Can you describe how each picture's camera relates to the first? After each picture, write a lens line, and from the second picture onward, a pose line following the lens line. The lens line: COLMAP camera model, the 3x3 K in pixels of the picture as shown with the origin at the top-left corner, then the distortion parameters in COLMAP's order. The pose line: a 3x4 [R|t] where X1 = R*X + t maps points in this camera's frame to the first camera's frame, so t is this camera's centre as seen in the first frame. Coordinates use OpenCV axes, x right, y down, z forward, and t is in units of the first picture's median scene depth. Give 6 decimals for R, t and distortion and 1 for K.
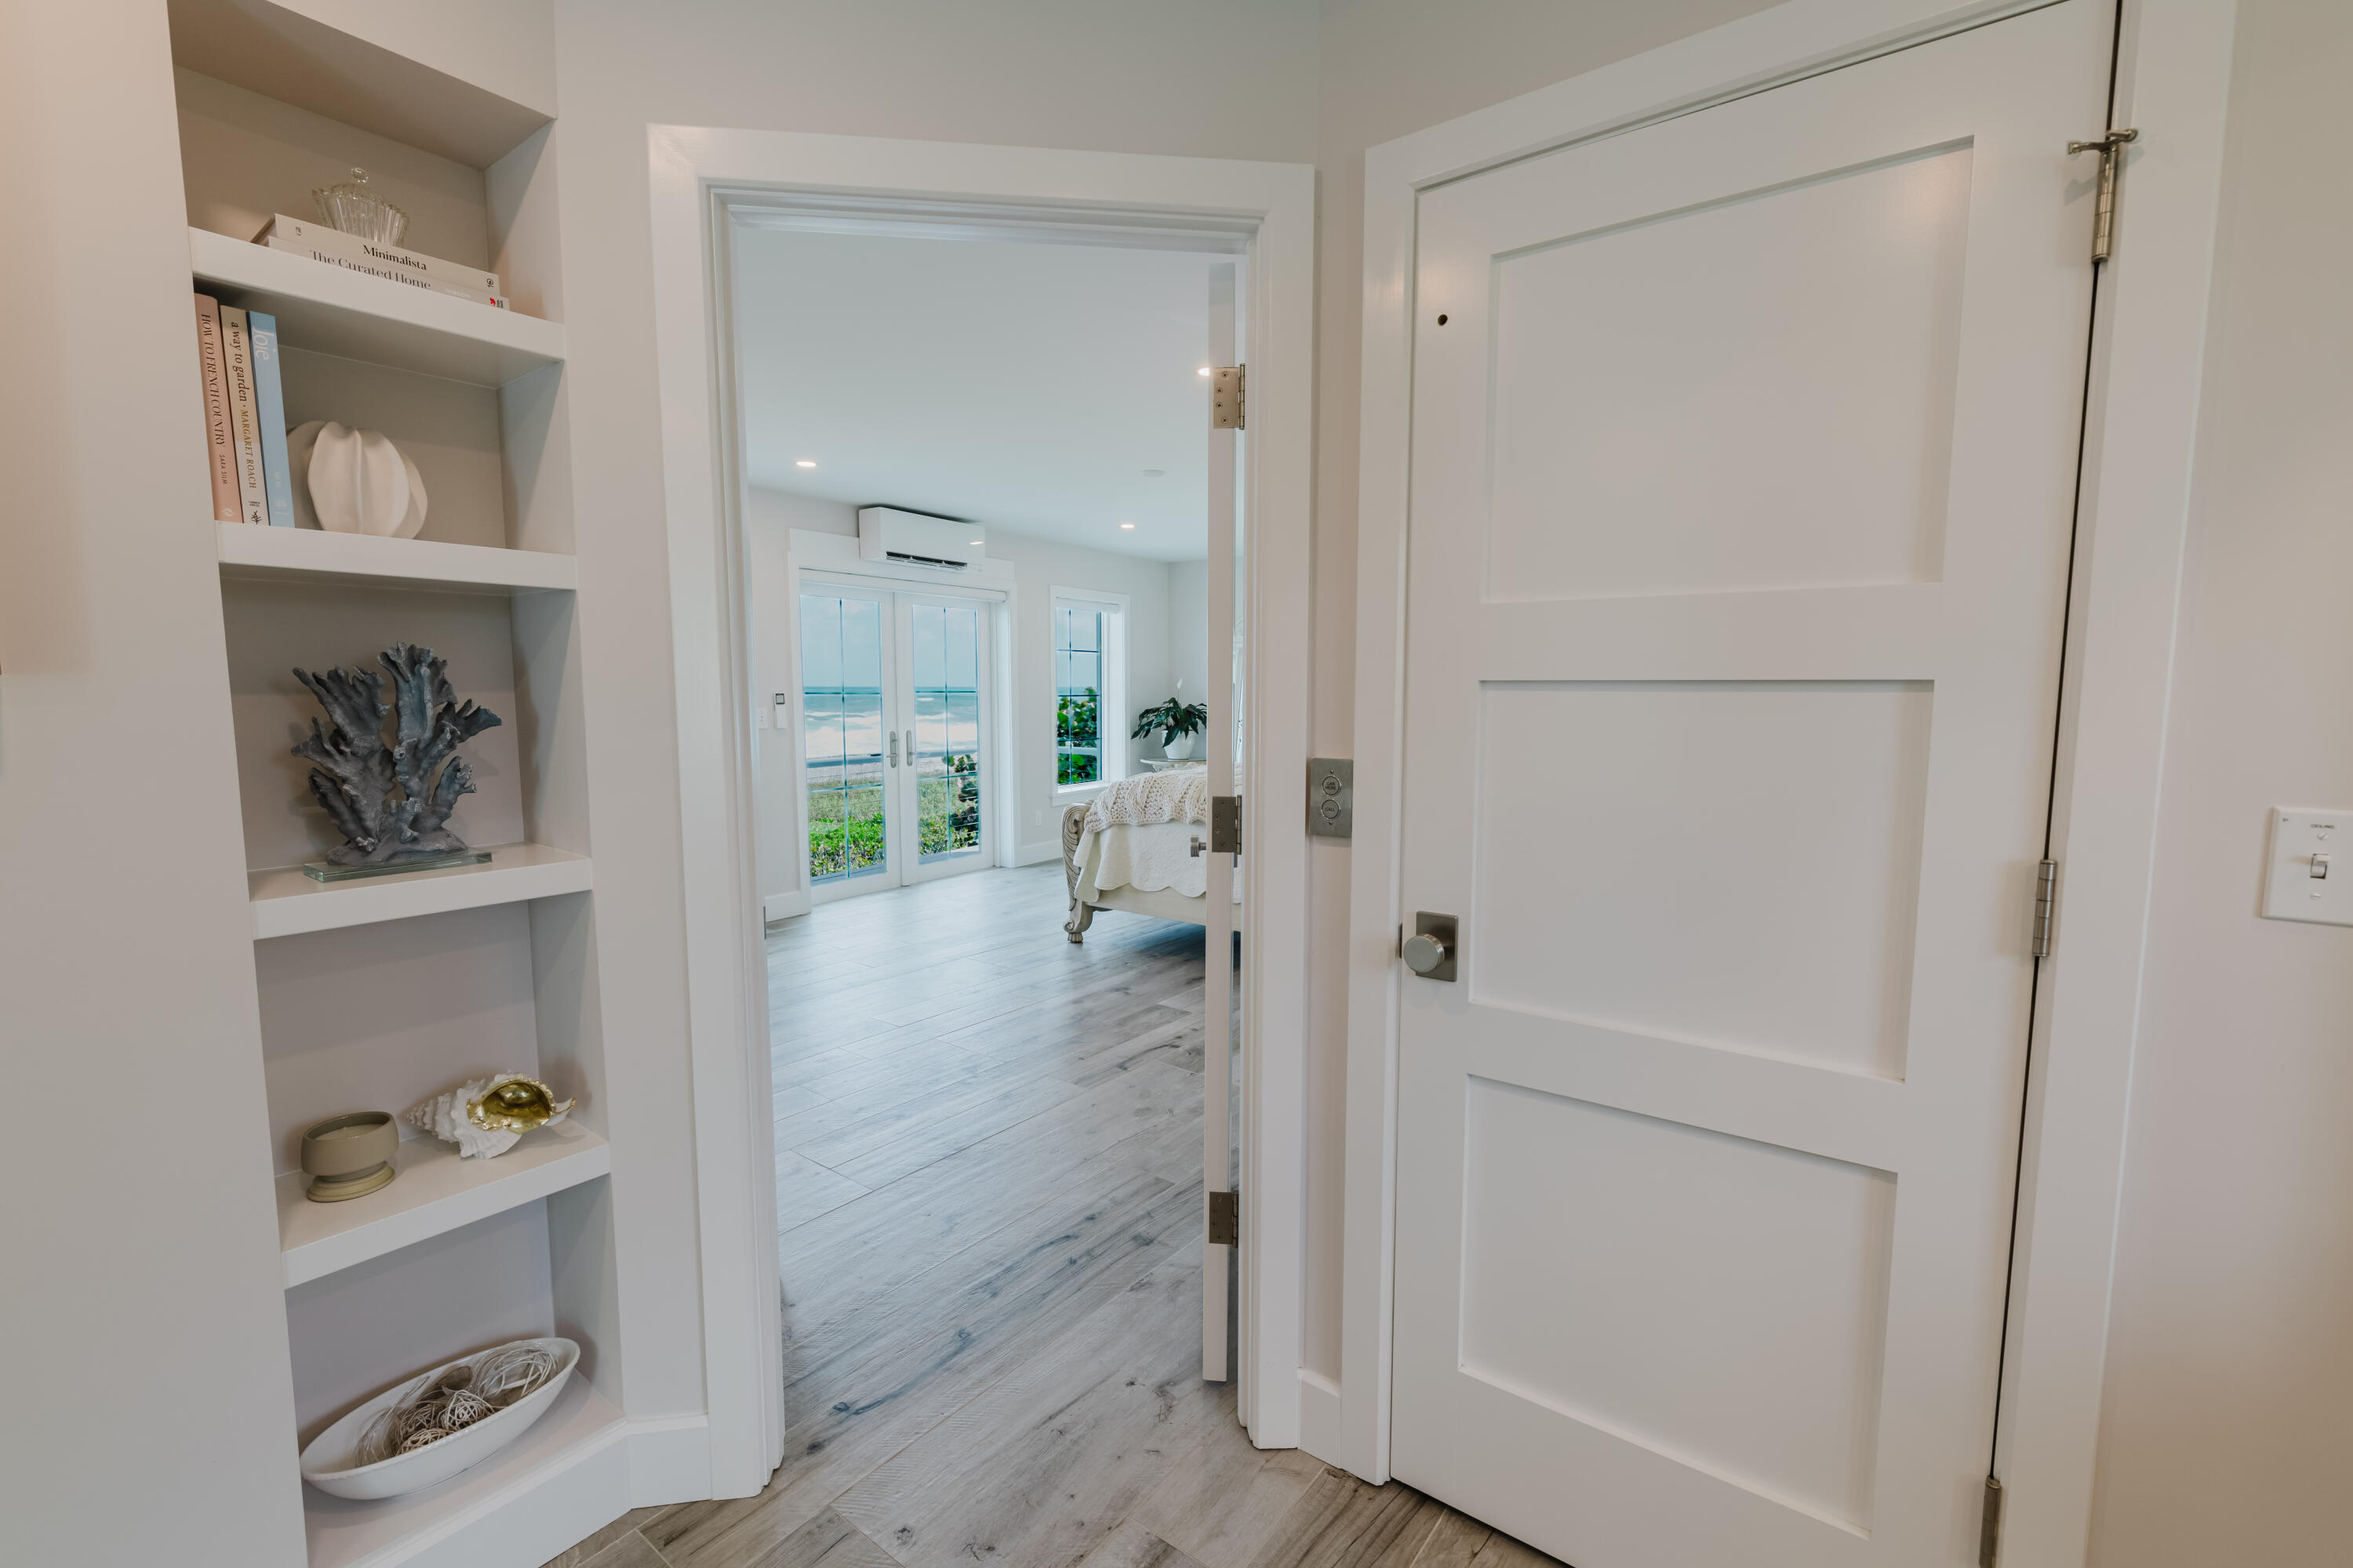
lens RADIAL K [[1012.4, 0, 1174.1], [0, 1012.4, 795.8], [0, 0, 1]] dist [-0.003754, -0.000077]
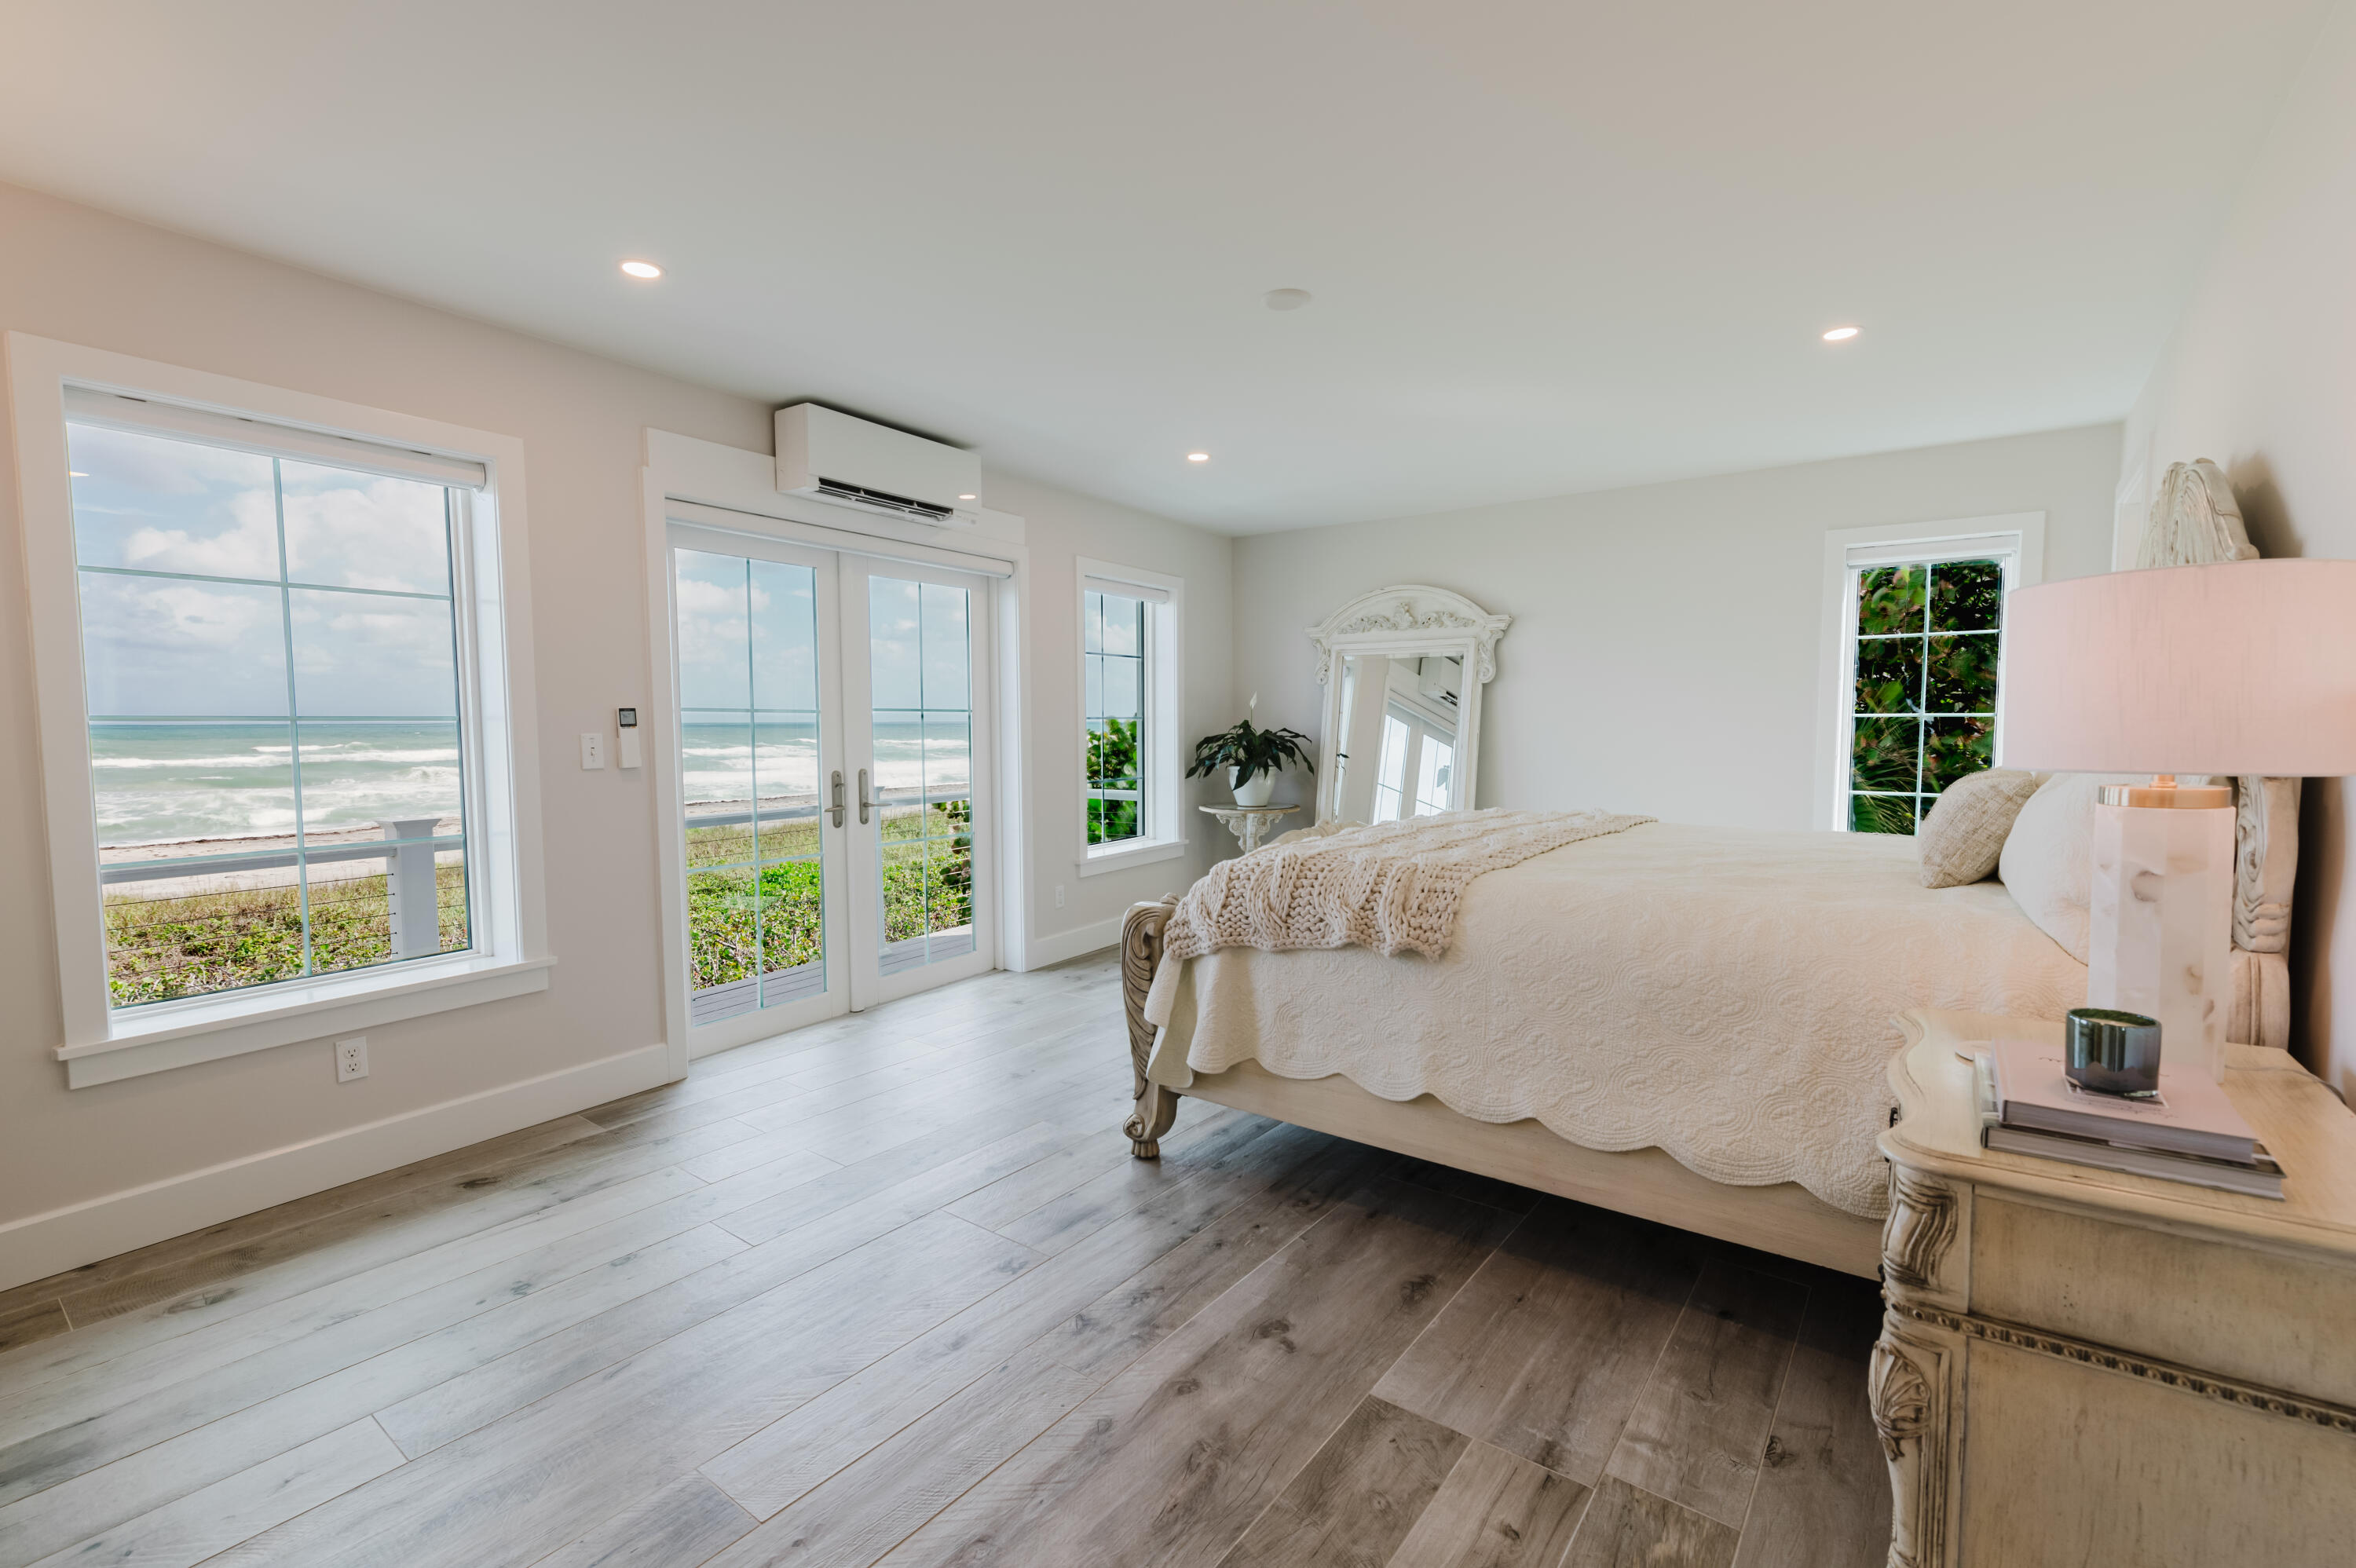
lens RADIAL K [[1013.5, 0, 1173.3], [0, 1013.5, 797.6], [0, 0, 1]] dist [-0.003754, -0.000077]
pose [[0.999979, -0.006495, -0.000430, -0.069086], [0.006478, 0.999461, -0.032188, -0.026395], [0.000638, 0.032184, 0.999482, 0.382840]]
